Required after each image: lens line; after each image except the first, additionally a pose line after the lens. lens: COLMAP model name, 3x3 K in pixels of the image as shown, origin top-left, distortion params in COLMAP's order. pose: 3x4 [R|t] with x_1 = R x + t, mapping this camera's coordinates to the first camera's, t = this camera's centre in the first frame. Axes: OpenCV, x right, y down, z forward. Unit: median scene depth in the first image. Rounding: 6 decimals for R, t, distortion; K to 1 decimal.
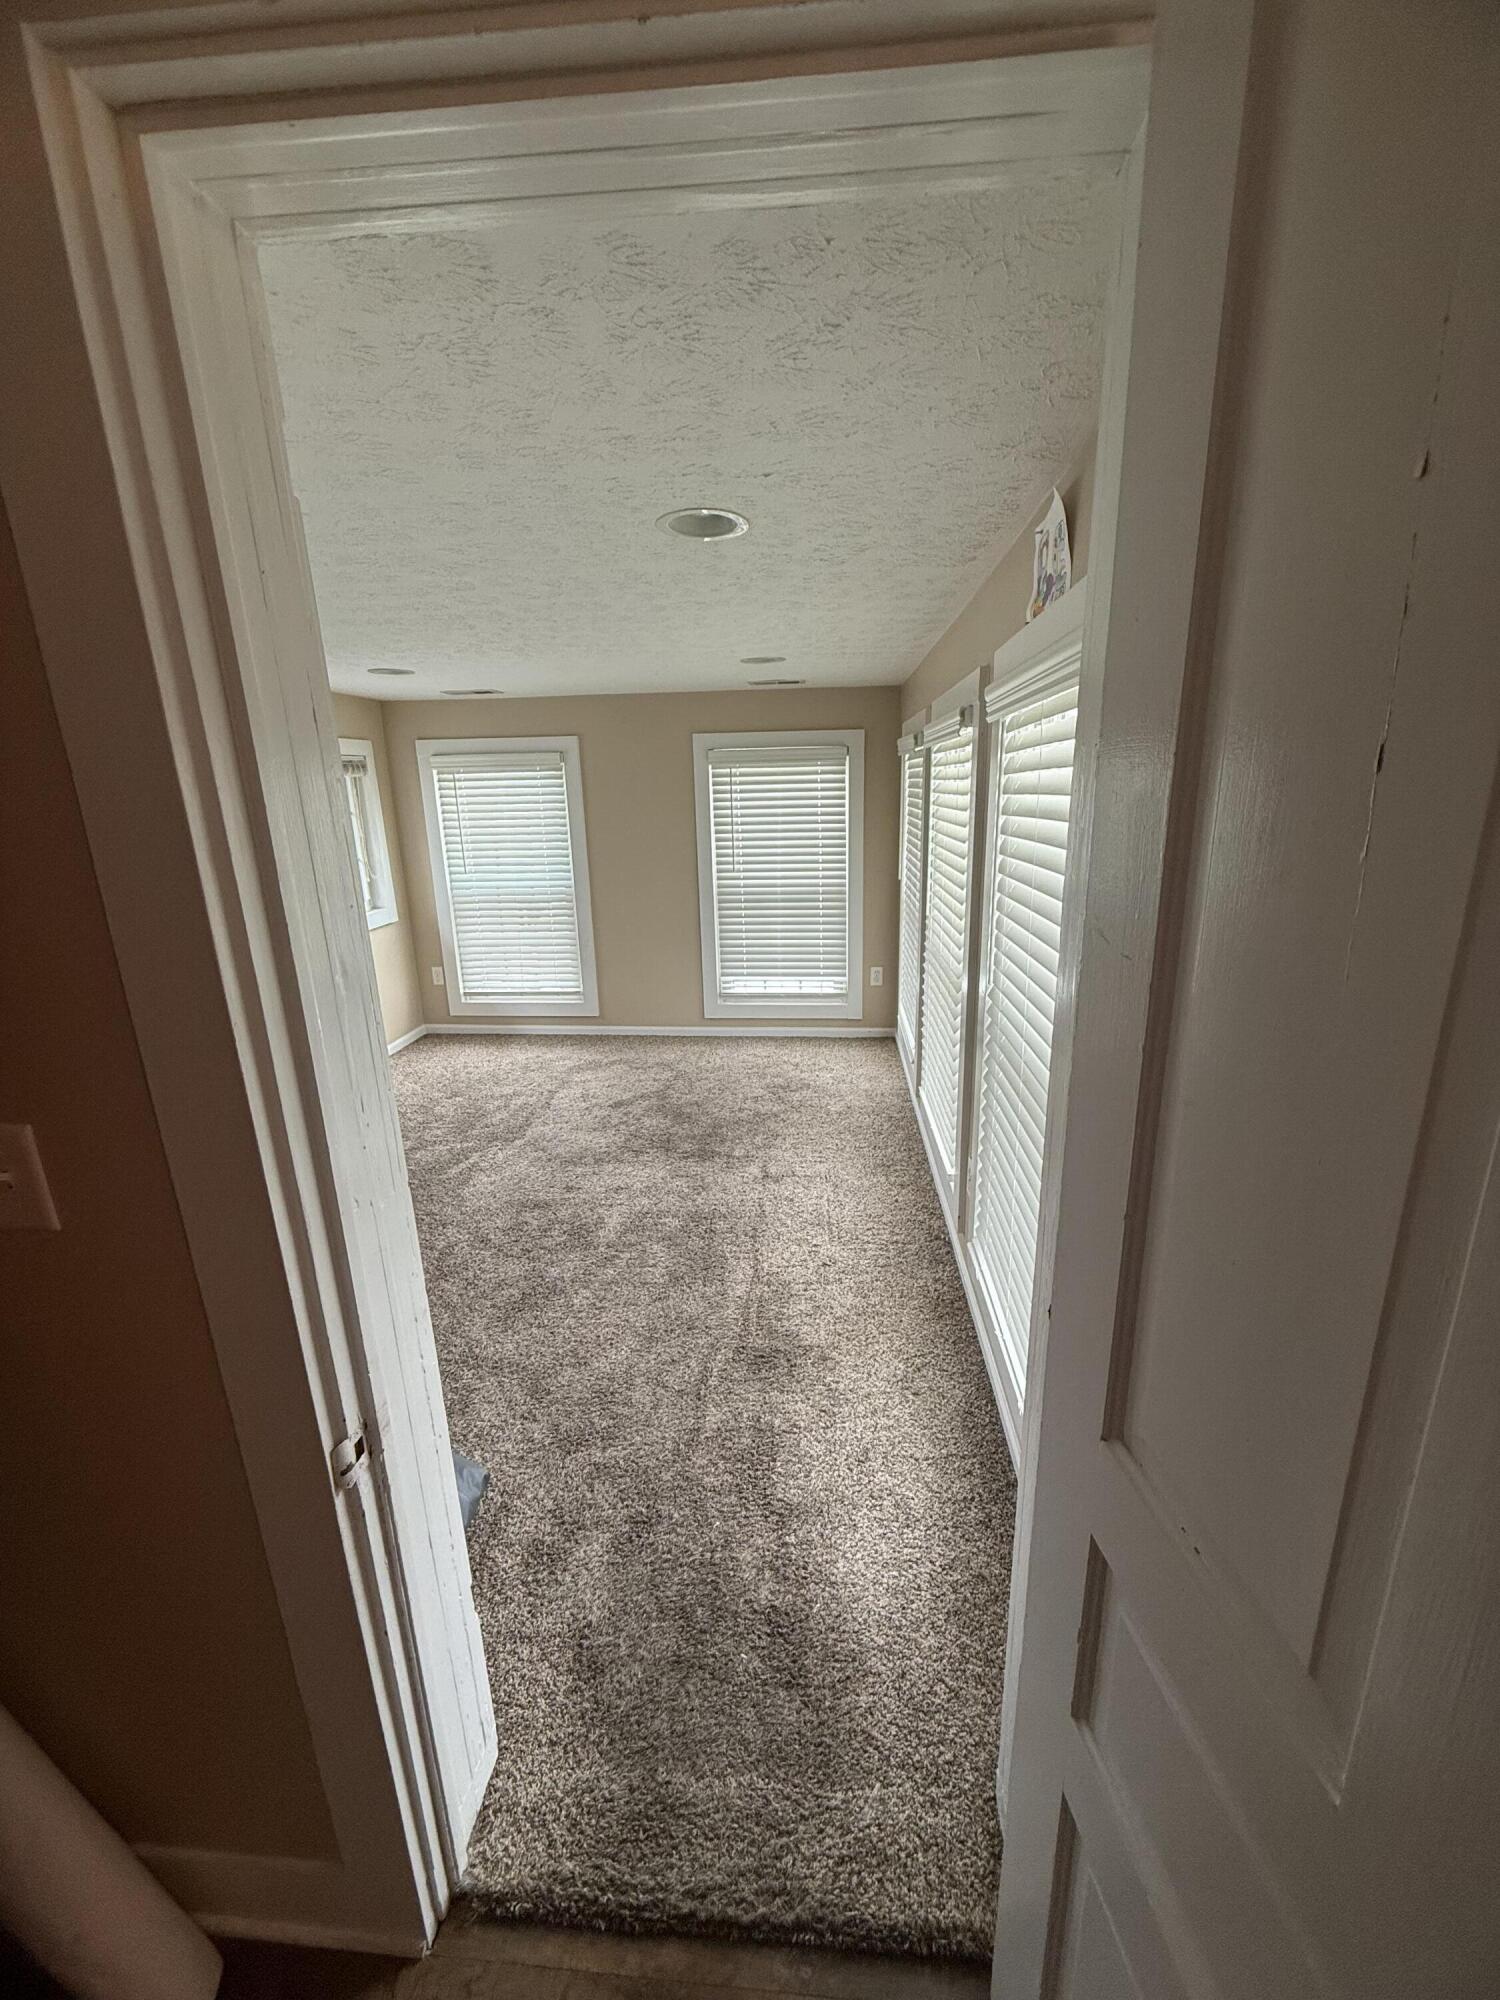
lens RADIAL K [[789.9, 0, 758.7], [0, 789.9, 992.4], [0, 0, 1]] dist [-0.014623, 0.000533]
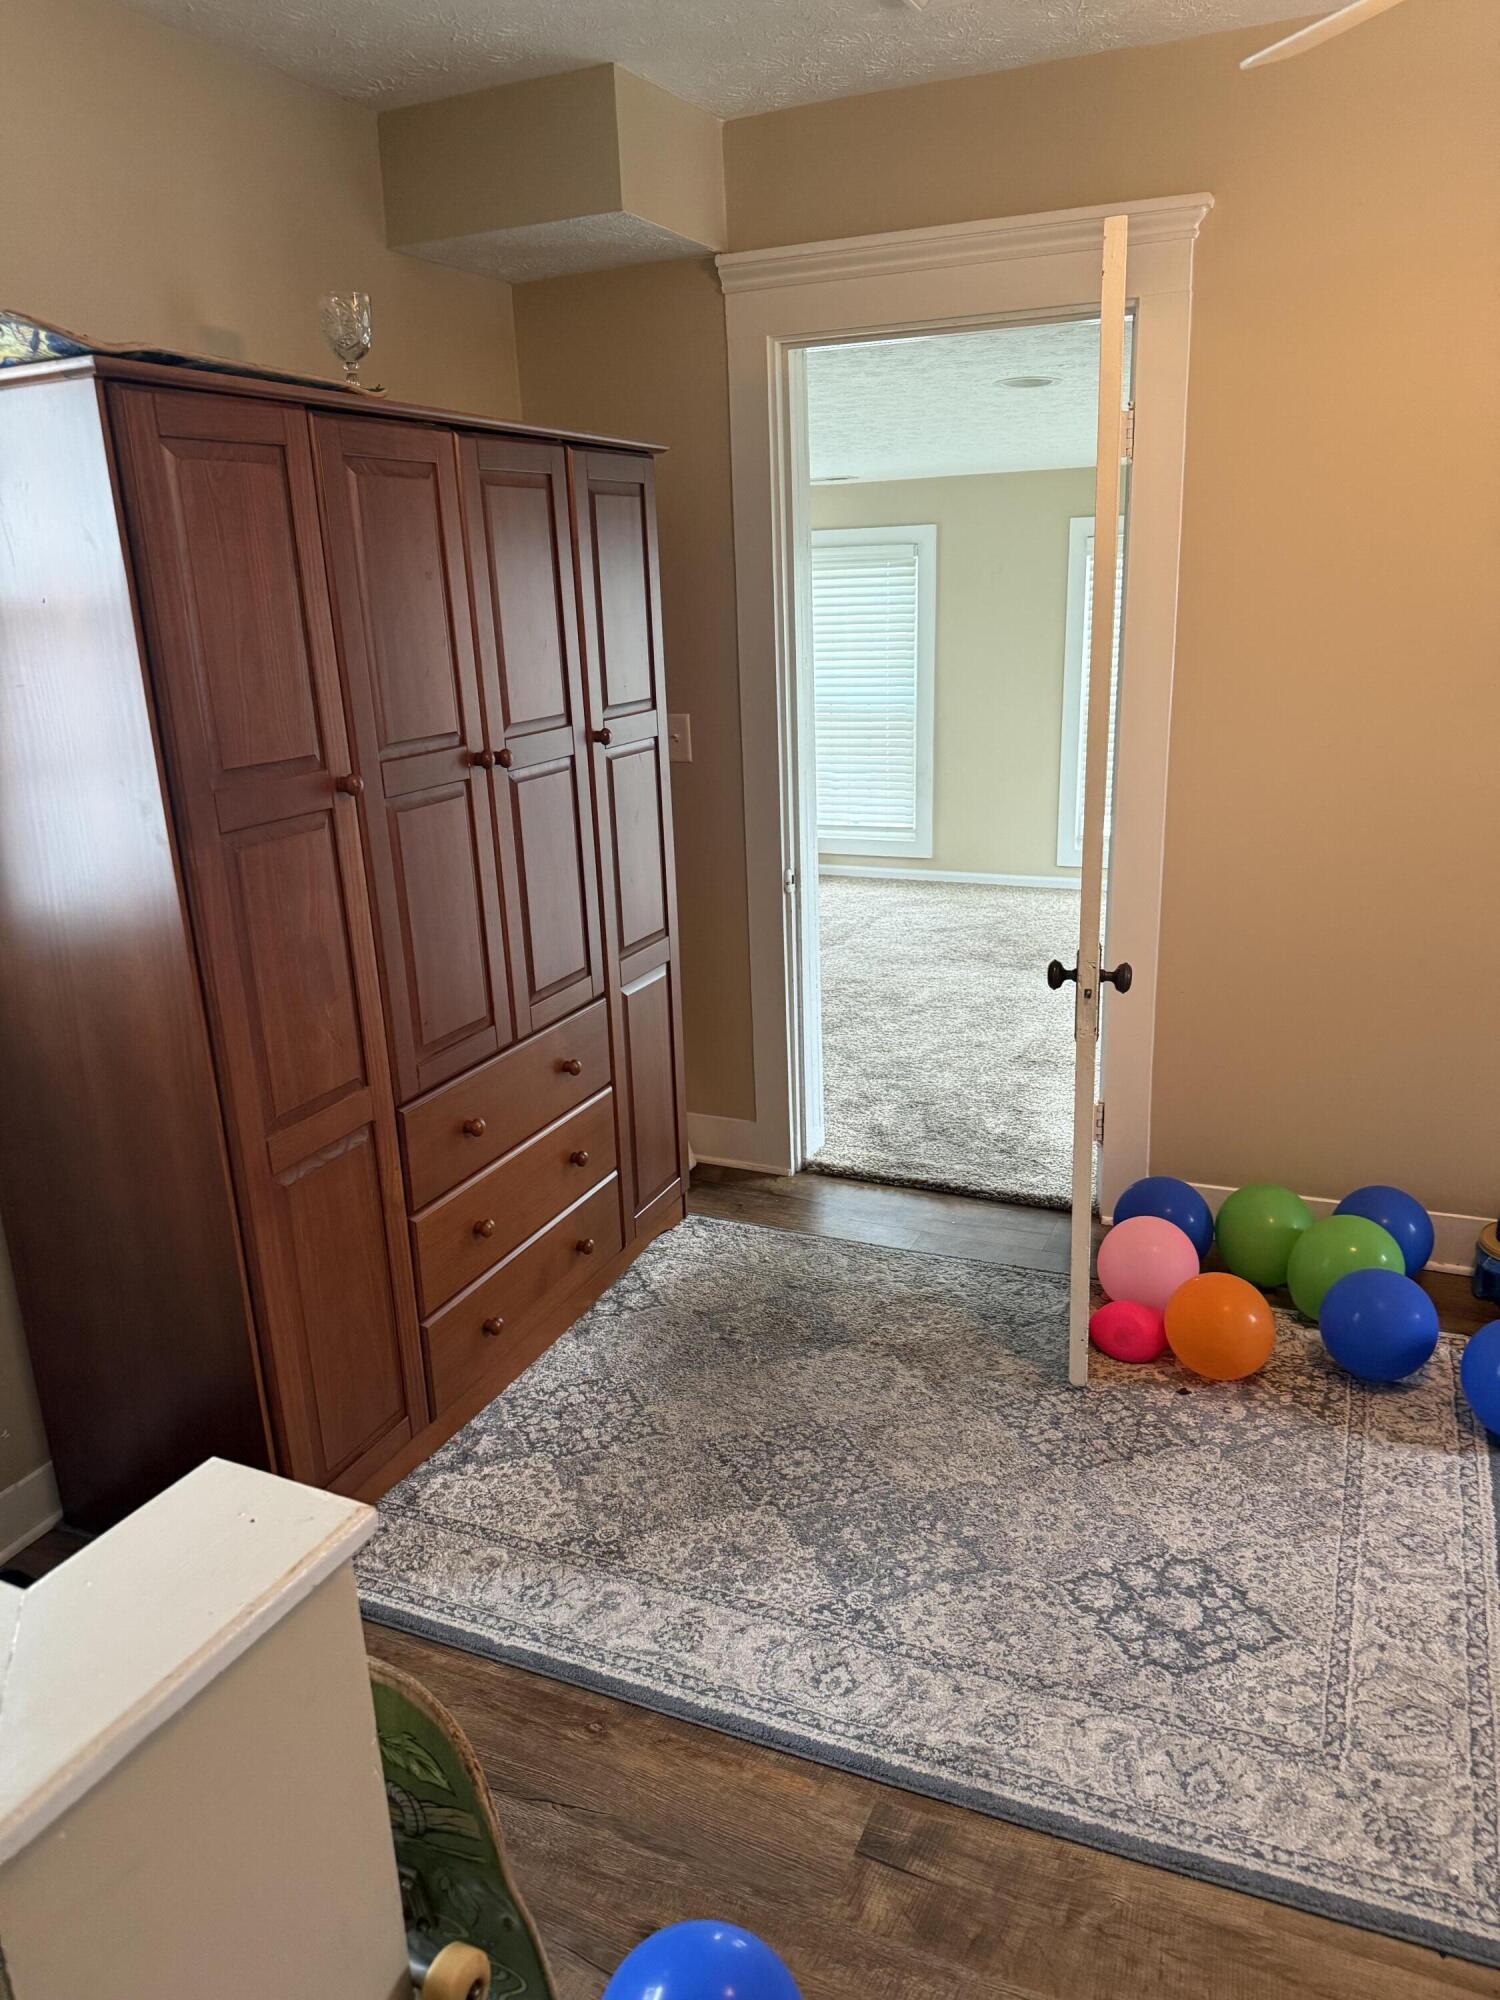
lens RADIAL K [[1430.0, 0, 753.8], [0, 1430.0, 1009.3], [0, 0, 1]] dist [0.044432, -0.005341]
pose [[0.941600, 0.080246, -0.327031, 0.198811], [-0.070131, 0.996627, 0.042625, 0.207268], [0.329349, -0.017201, 0.944052, -0.766229]]
